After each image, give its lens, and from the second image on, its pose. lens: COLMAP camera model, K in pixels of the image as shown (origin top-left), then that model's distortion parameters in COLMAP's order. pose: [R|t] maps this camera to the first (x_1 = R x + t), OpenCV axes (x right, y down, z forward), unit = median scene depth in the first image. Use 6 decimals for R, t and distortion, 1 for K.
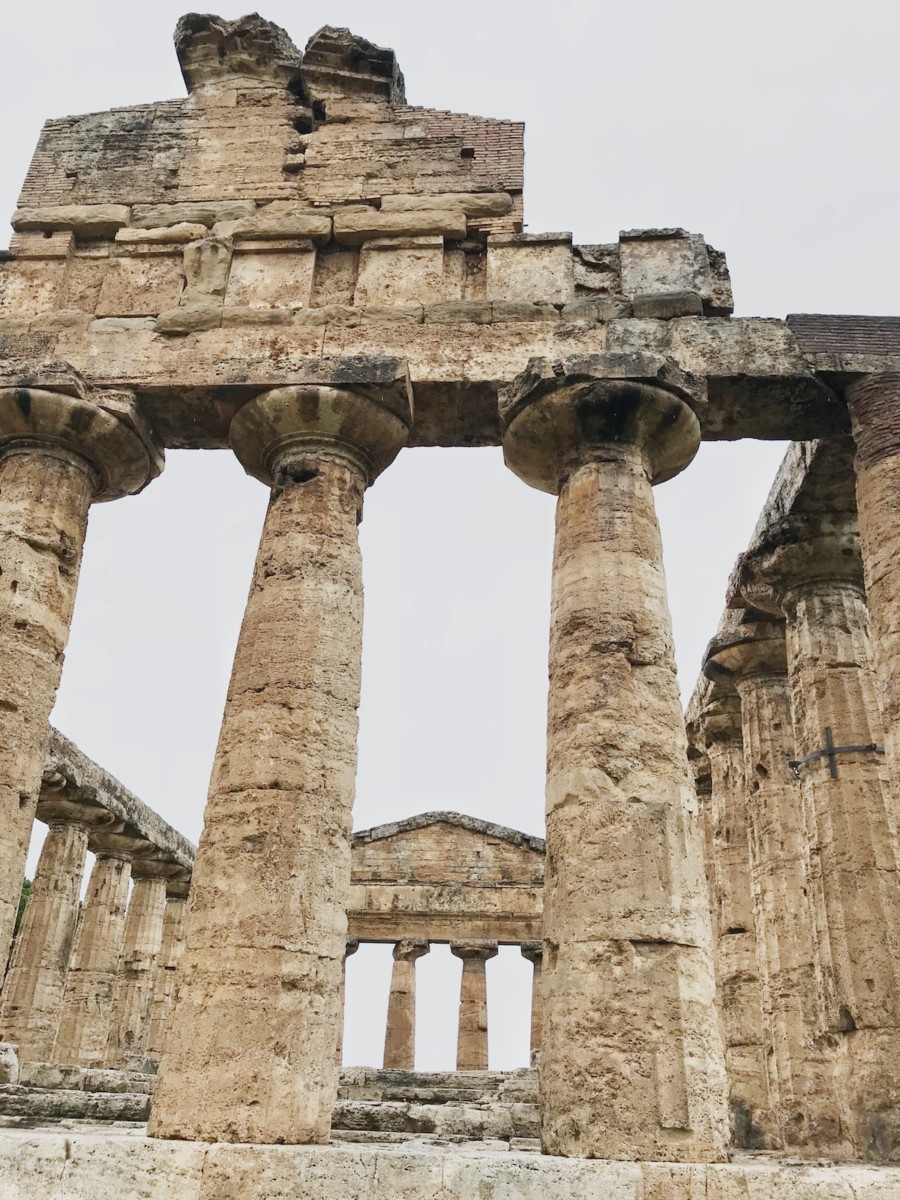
lens RADIAL K [[986.9, 0, 446.6], [0, 986.9, 588.2], [0, 0, 1]] dist [0.001970, 0.002049]
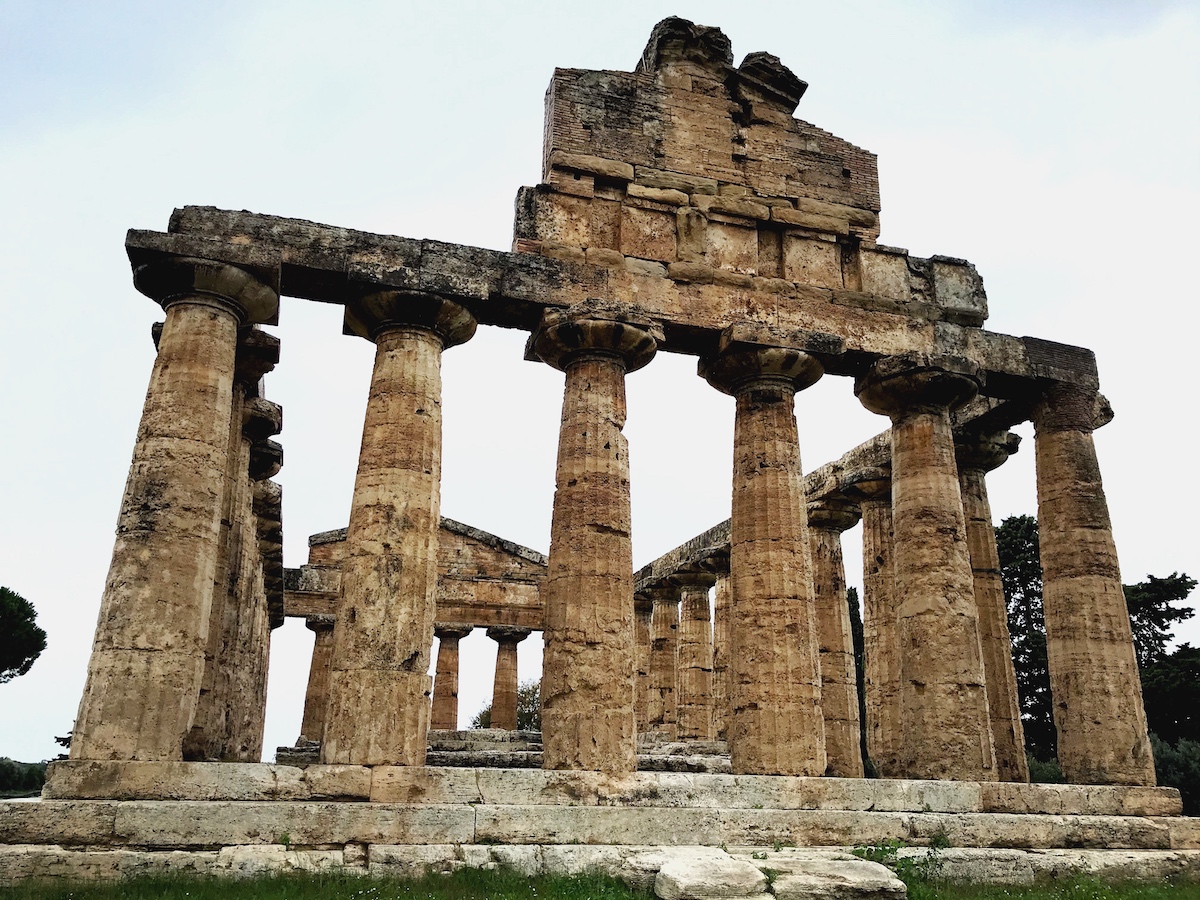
lens RADIAL K [[986.9, 0, 589.1], [0, 986.9, 447.2], [0, 0, 1]] dist [0.001970, 0.002049]
pose [[0.938632, 0.095368, 0.331473, -0.857782], [-0.154751, 0.975302, 0.157603, -0.221487], [-0.308256, -0.199227, 0.930208, -0.389082]]
